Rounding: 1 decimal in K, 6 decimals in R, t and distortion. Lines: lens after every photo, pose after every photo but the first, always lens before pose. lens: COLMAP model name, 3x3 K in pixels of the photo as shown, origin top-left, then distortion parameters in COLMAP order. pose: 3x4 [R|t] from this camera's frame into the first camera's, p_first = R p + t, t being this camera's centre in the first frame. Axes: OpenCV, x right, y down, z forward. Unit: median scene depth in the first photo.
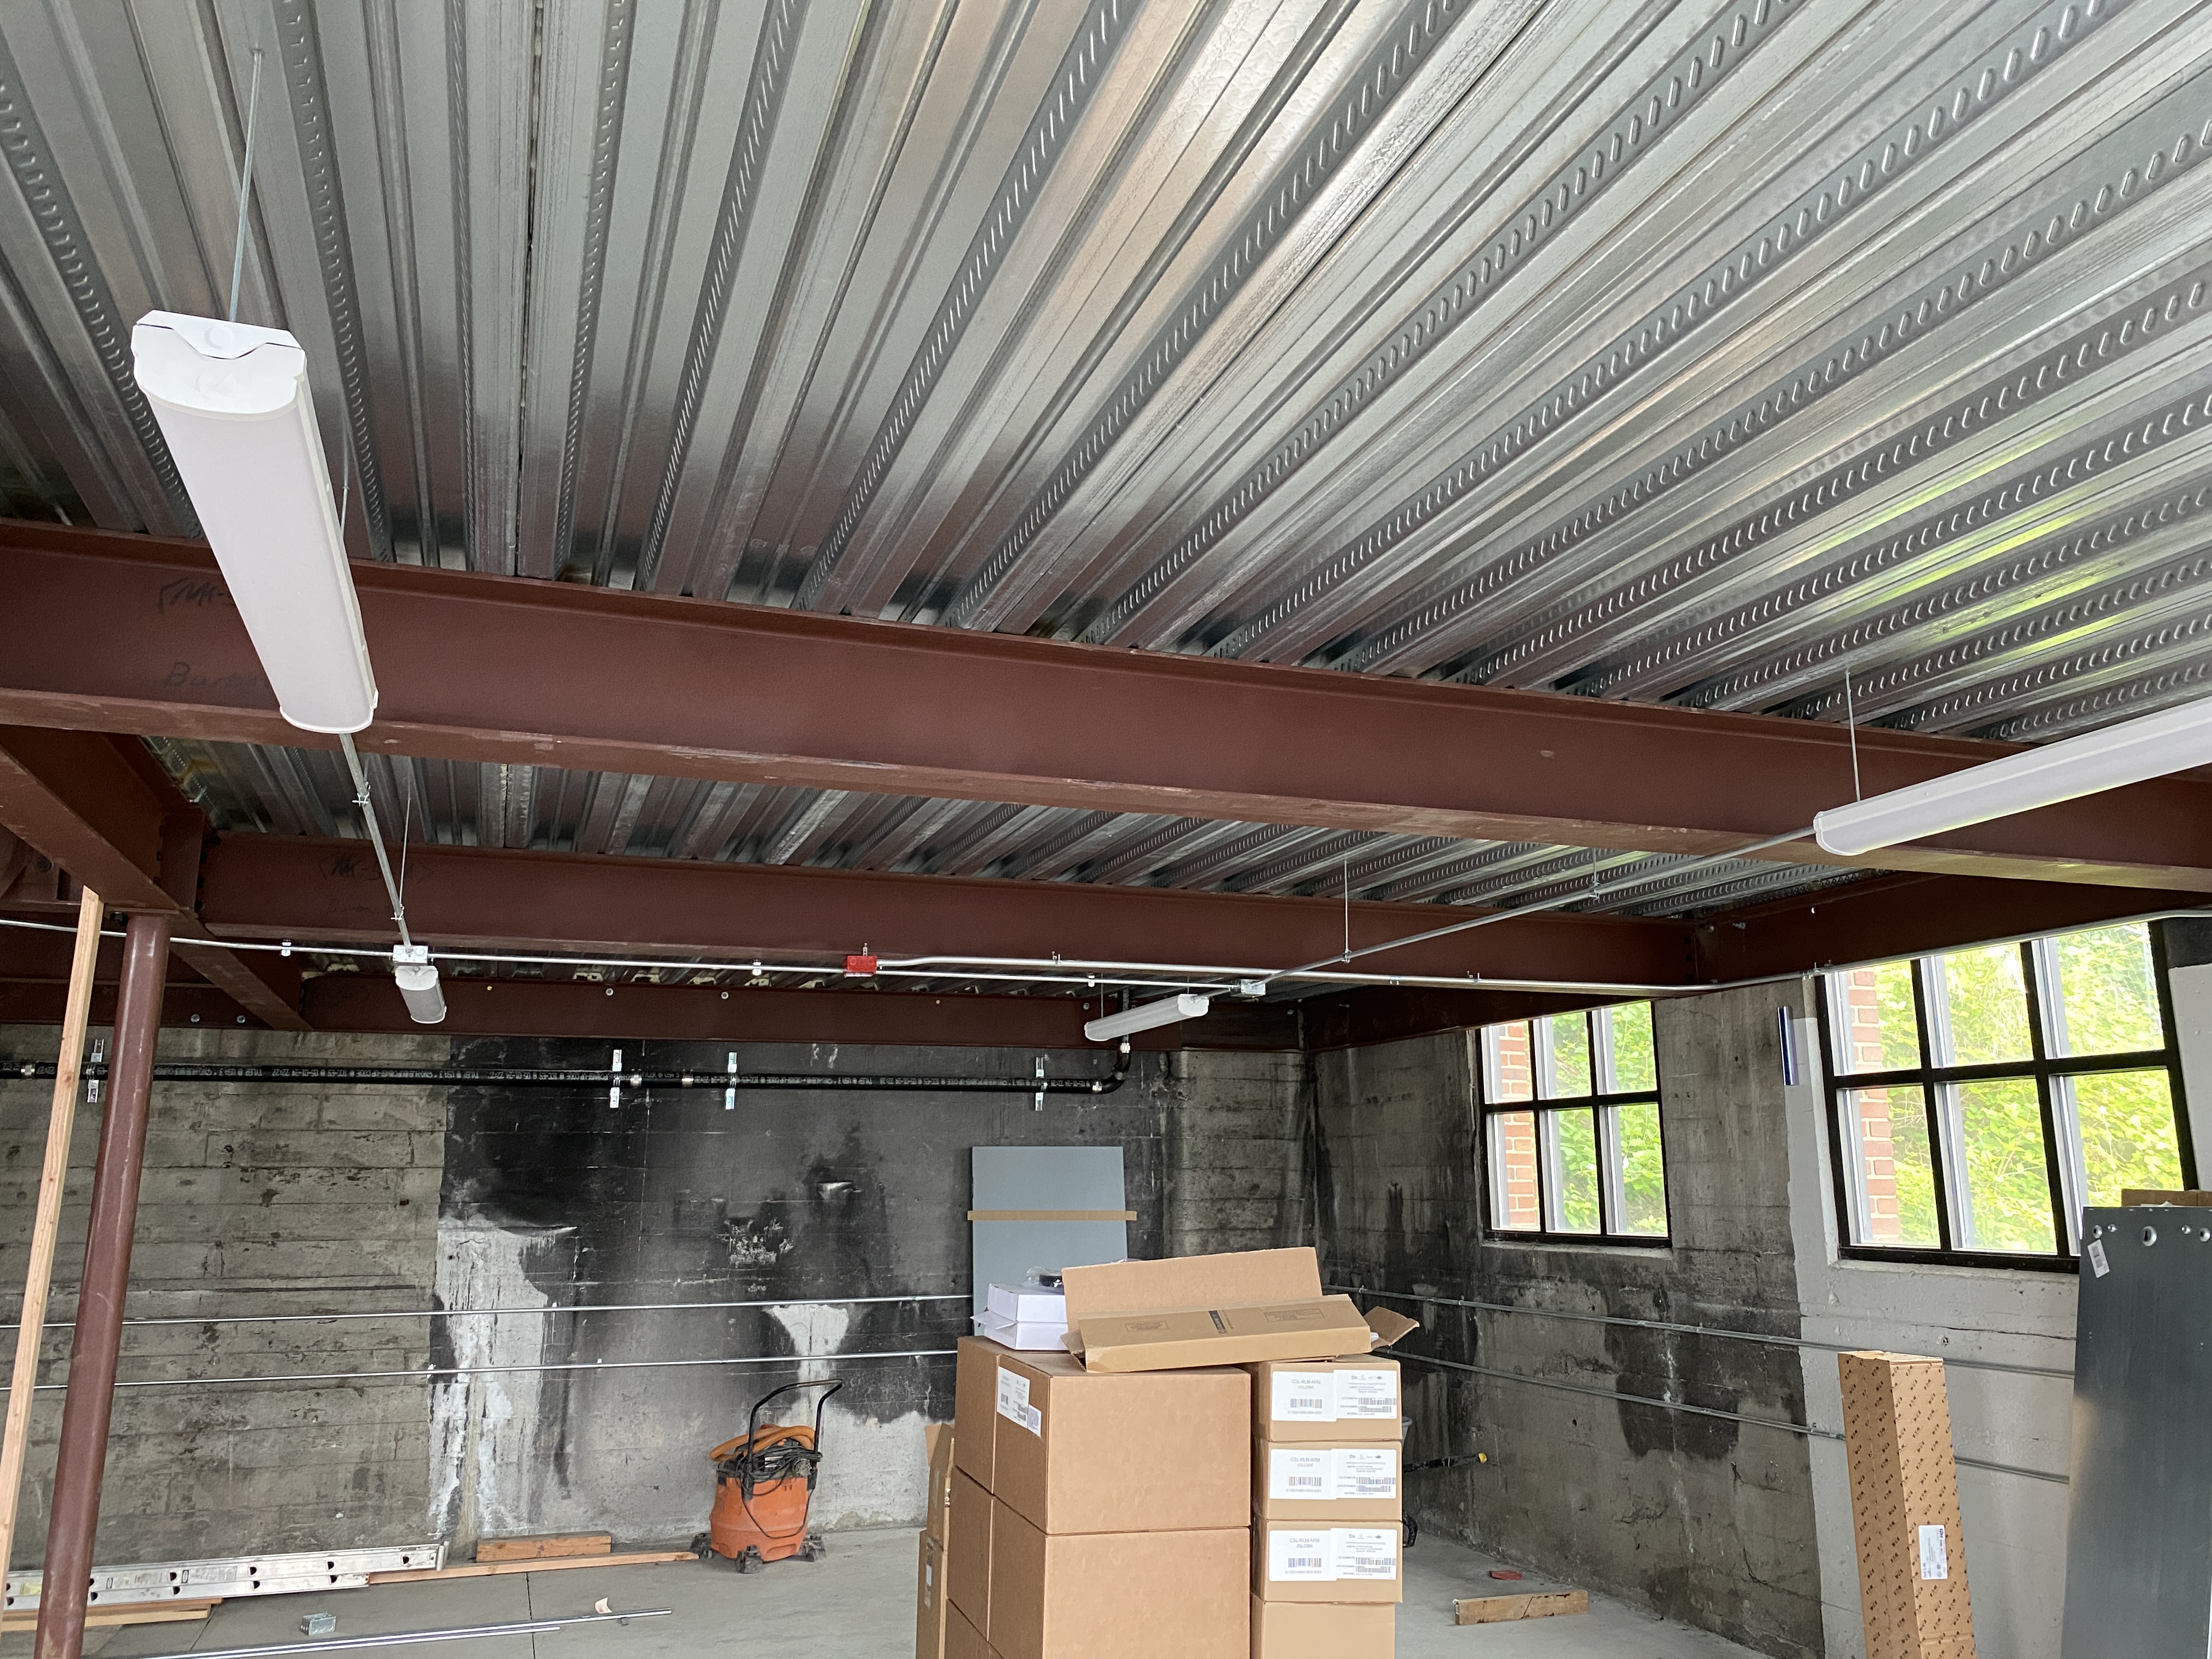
lens RADIAL K [[1697.1, 0, 1087.6], [0, 1697.1, 842.7], [0, 0, 1]] dist [0.032255, -0.016118]
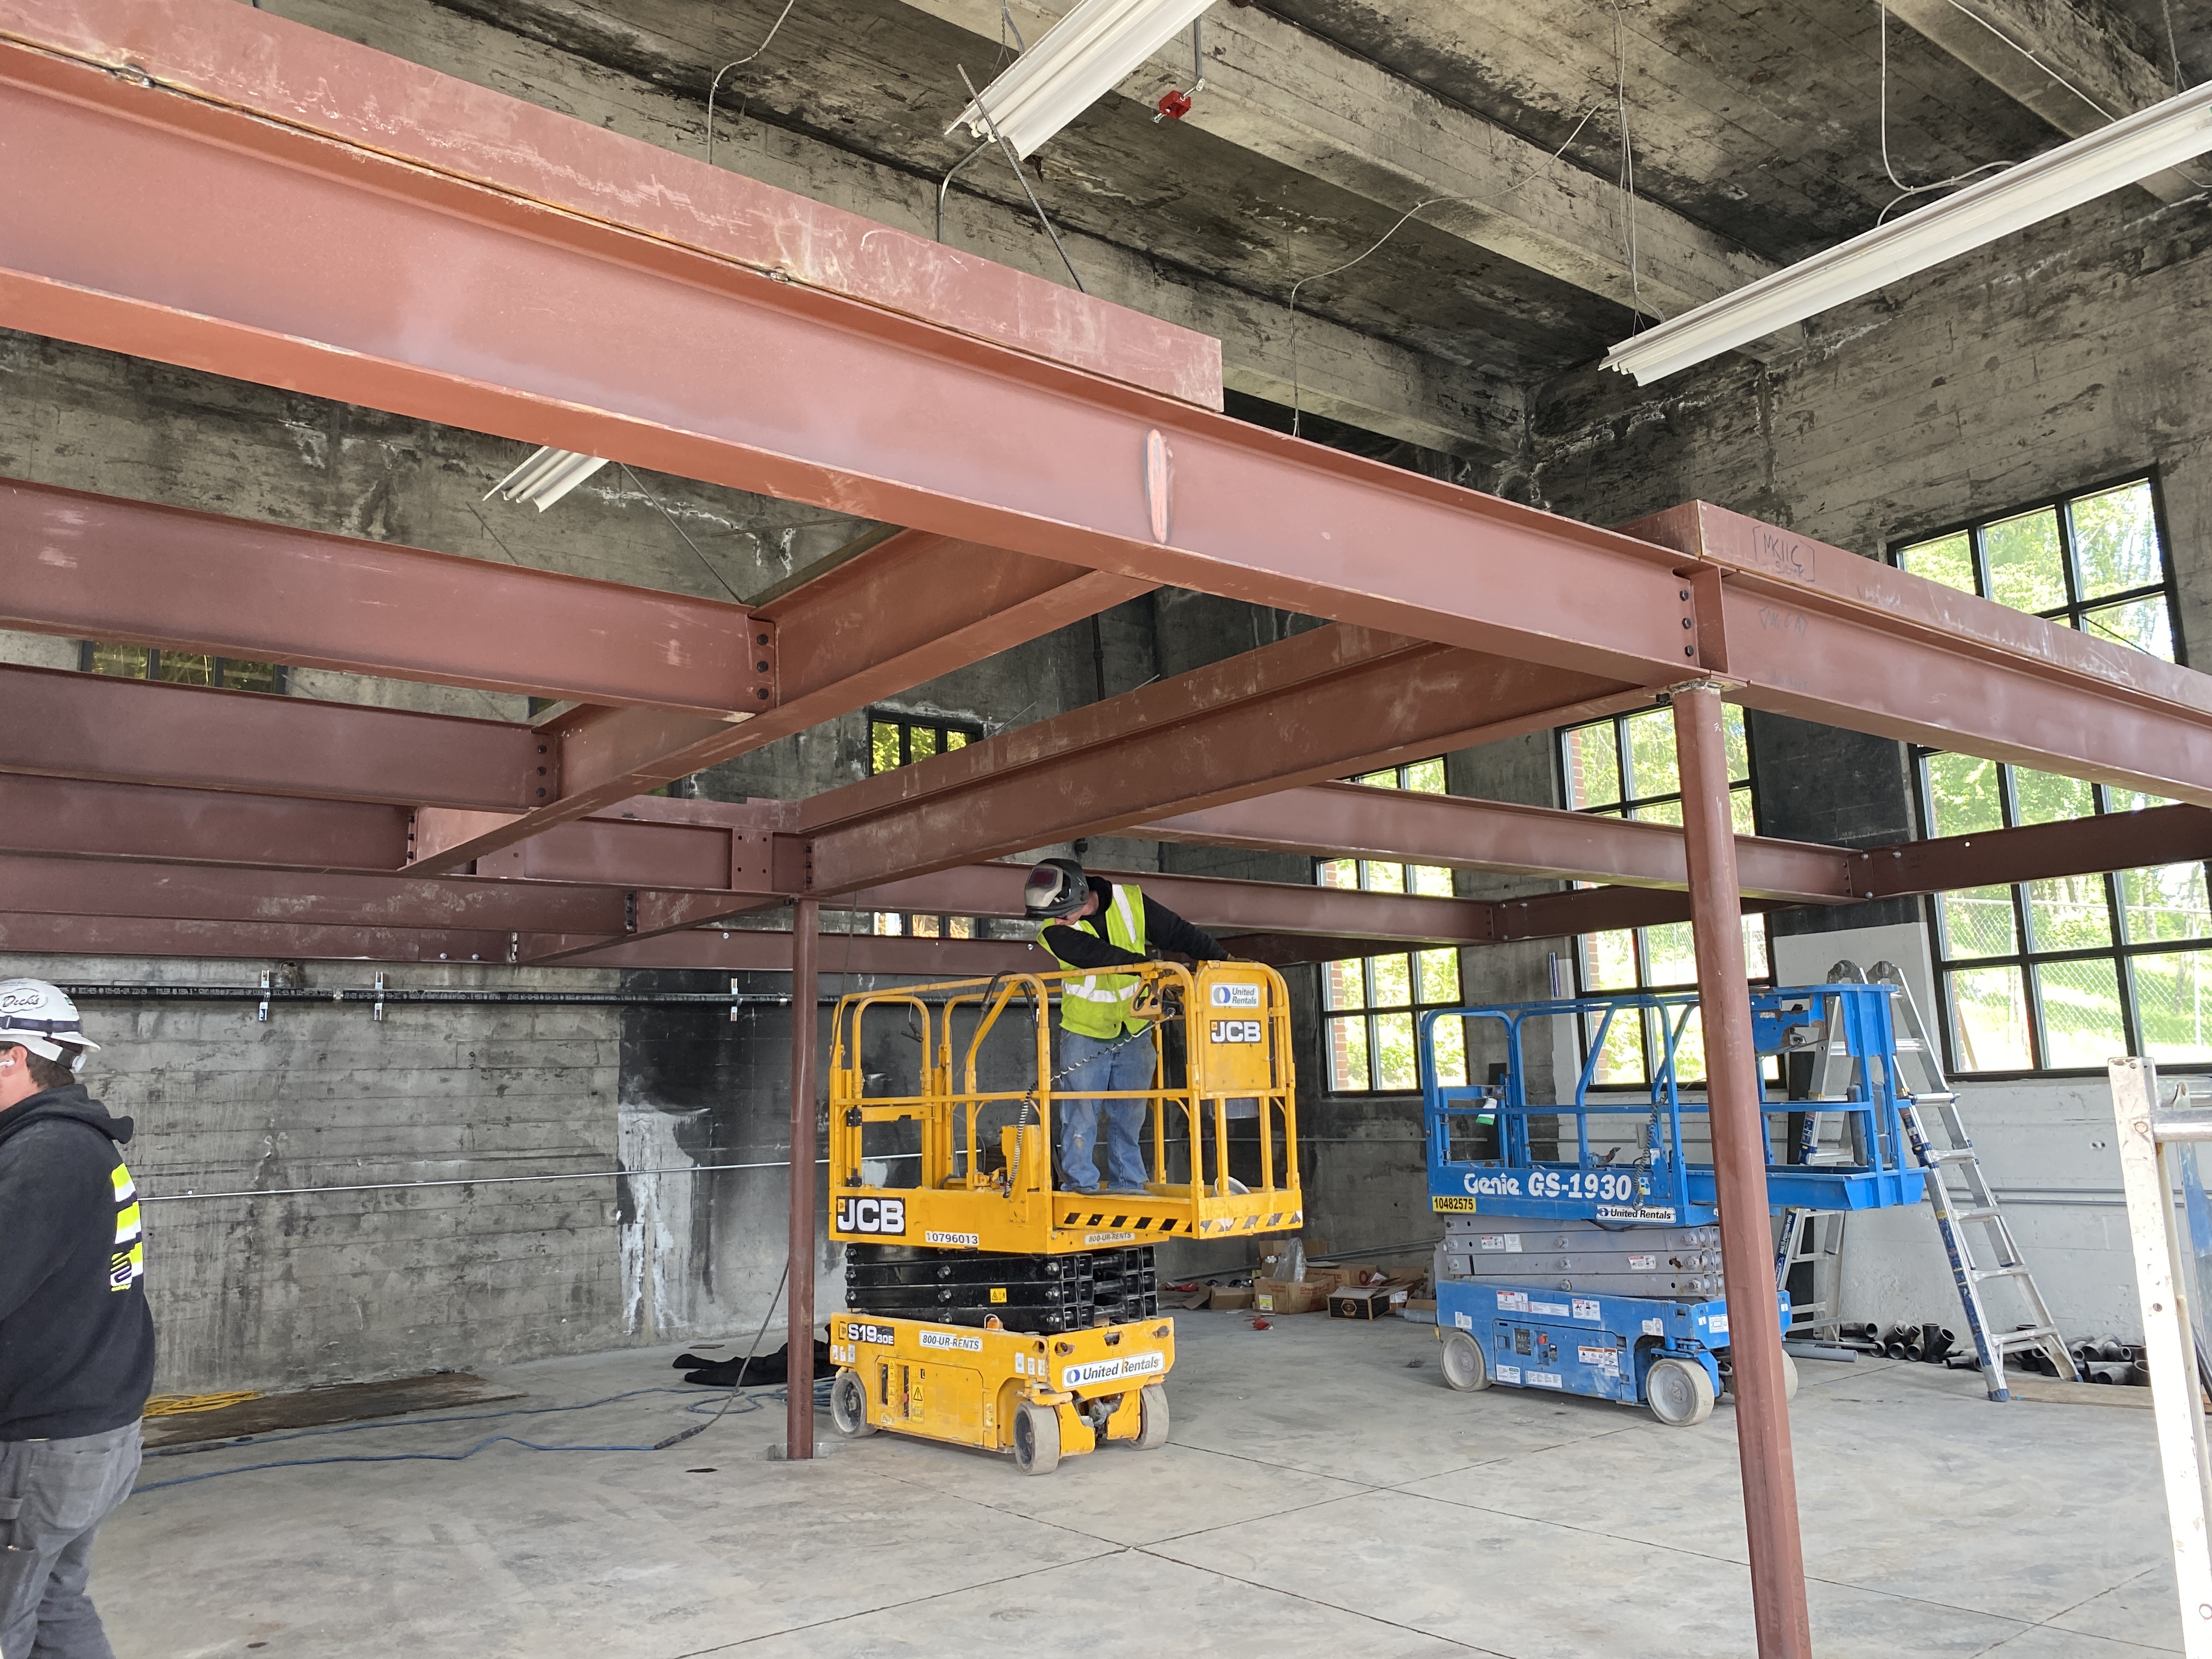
lens RADIAL K [[1697.1, 0, 1115.2], [0, 1697.1, 824.5], [0, 0, 1]] dist [0.032255, -0.016118]
pose [[0.944965, 0.025975, 0.326139, -0.464533], [-0.036687, 0.998969, 0.026736, -0.052021], [-0.325108, -0.037230, 0.944944, -0.399246]]
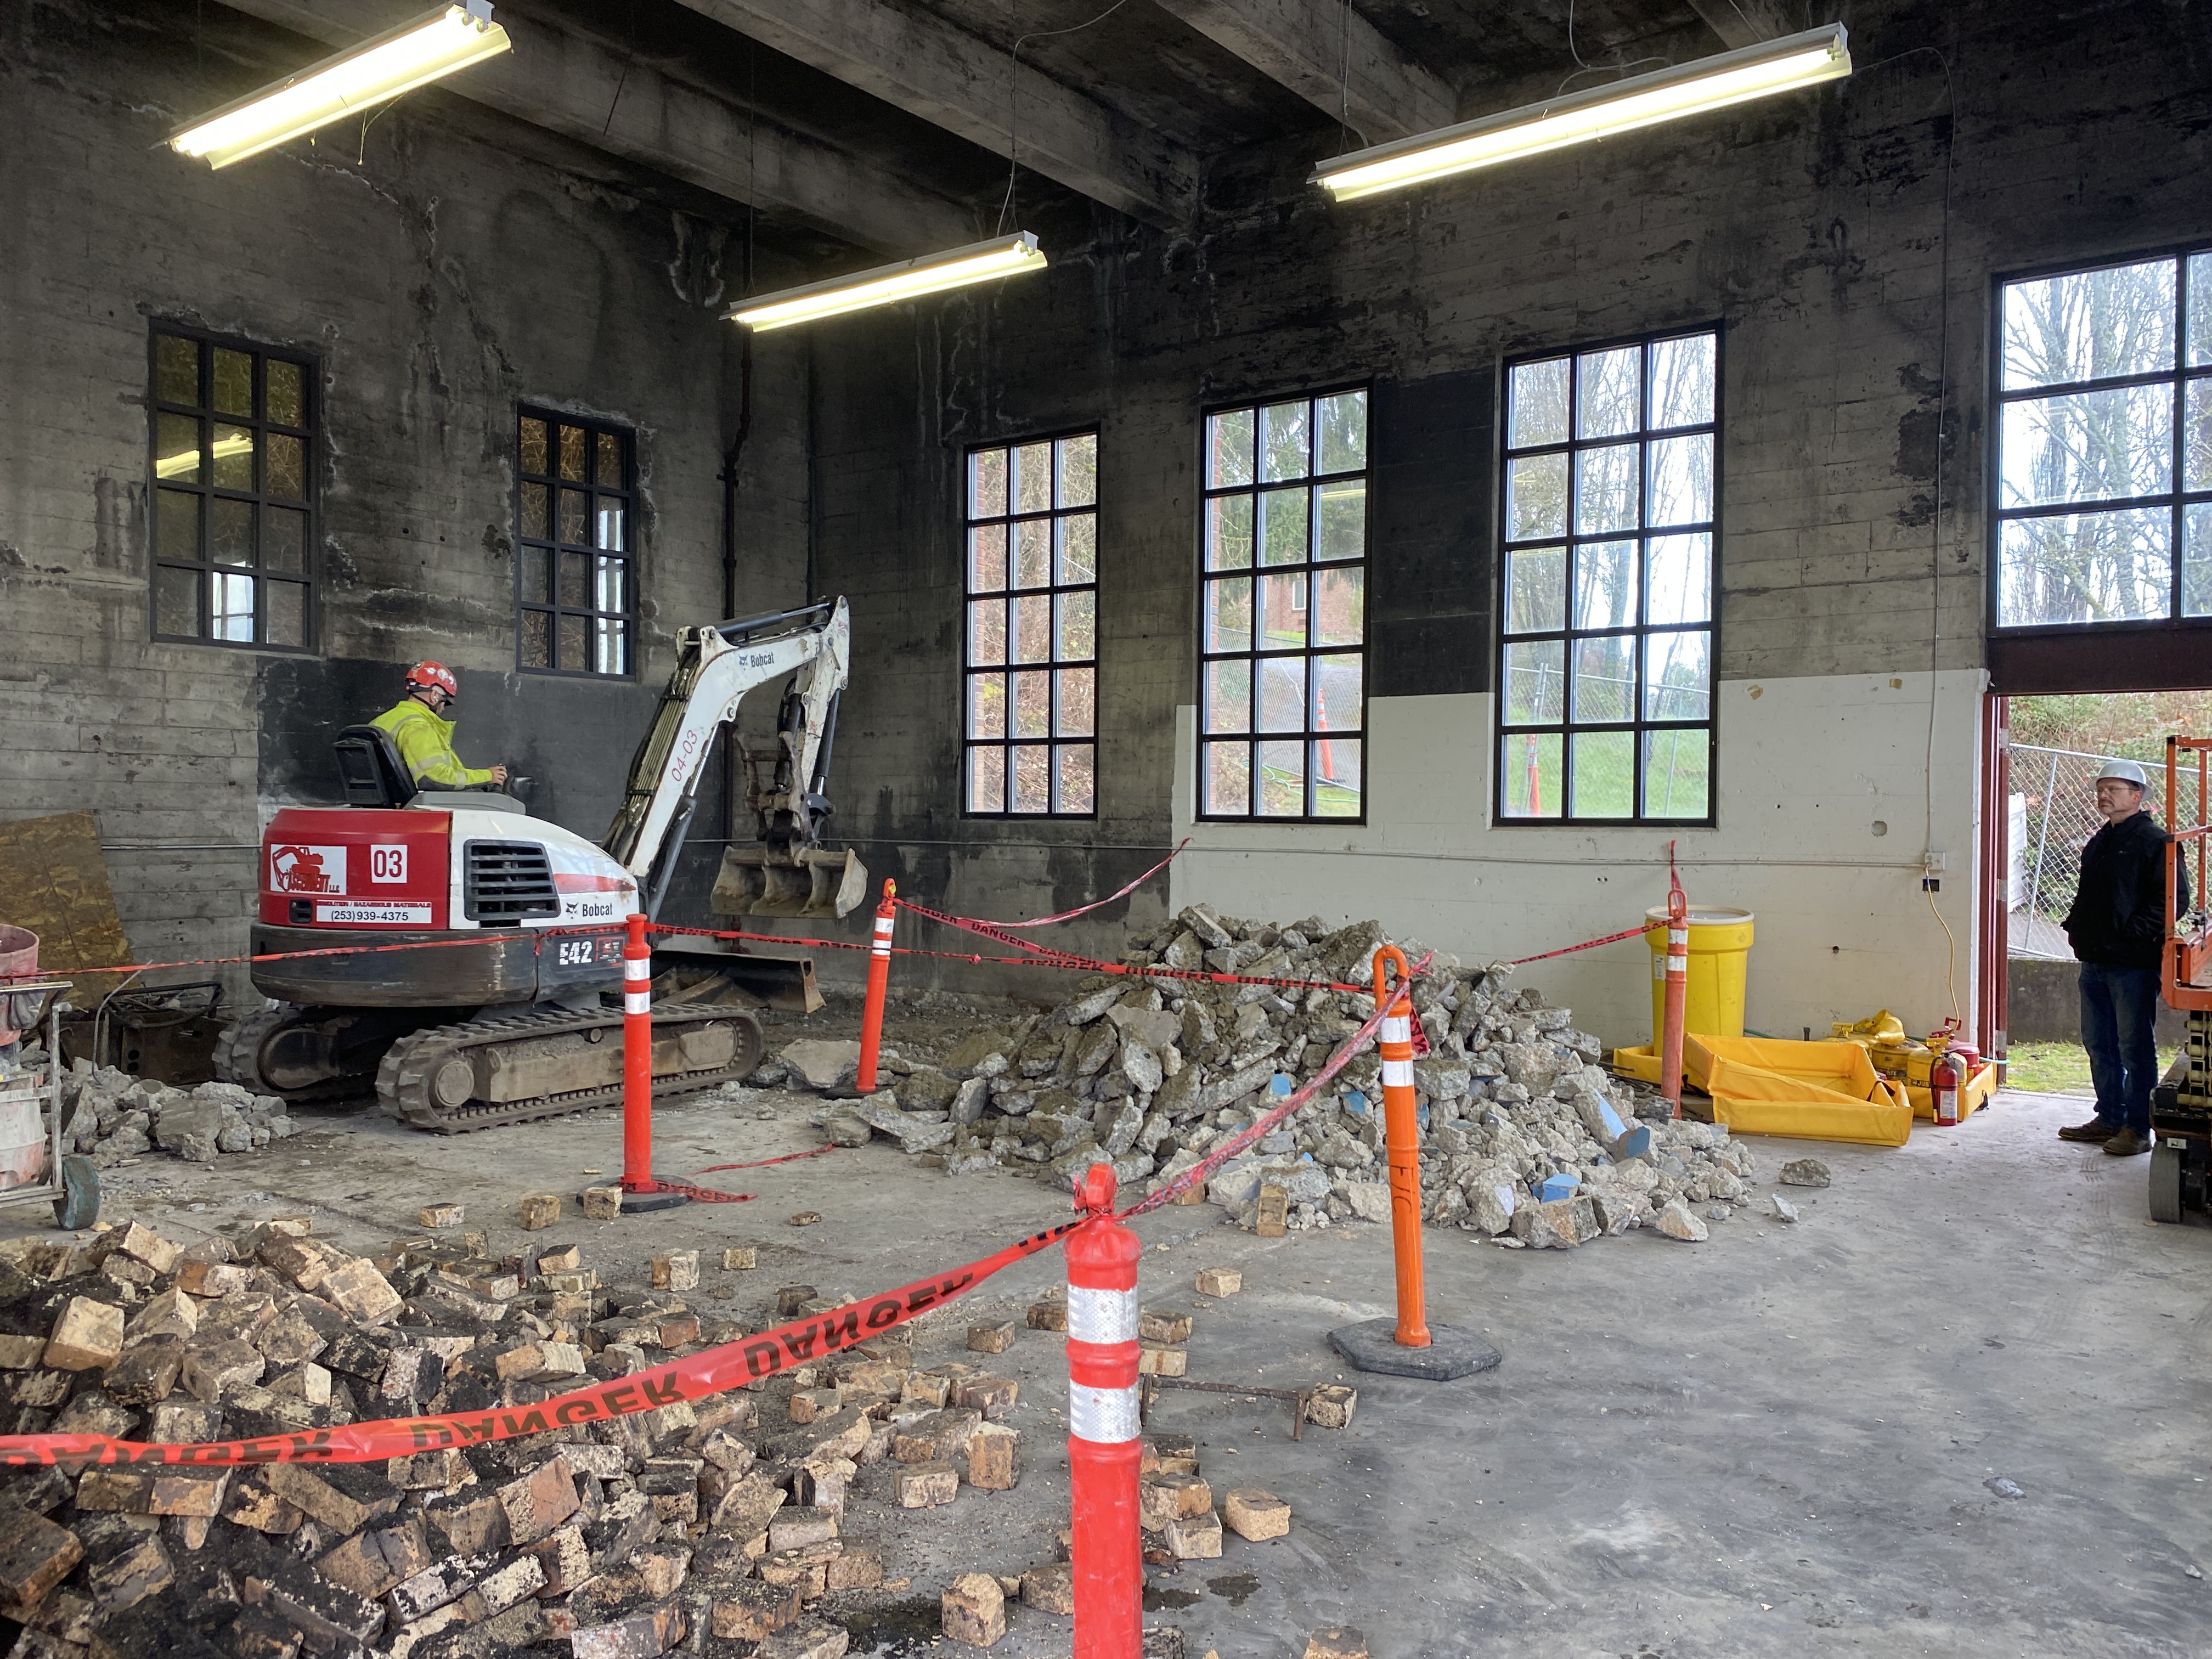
lens RADIAL K [[1697.1, 0, 1112.8], [0, 1697.1, 844.2], [0, 0, 1]] dist [0.032255, -0.016118]
pose [[0.830077, -0.000573, 0.557648, -0.582054], [-0.123366, 0.975033, 0.184637, -0.070934], [-0.543831, -0.222057, 0.809282, -0.450693]]
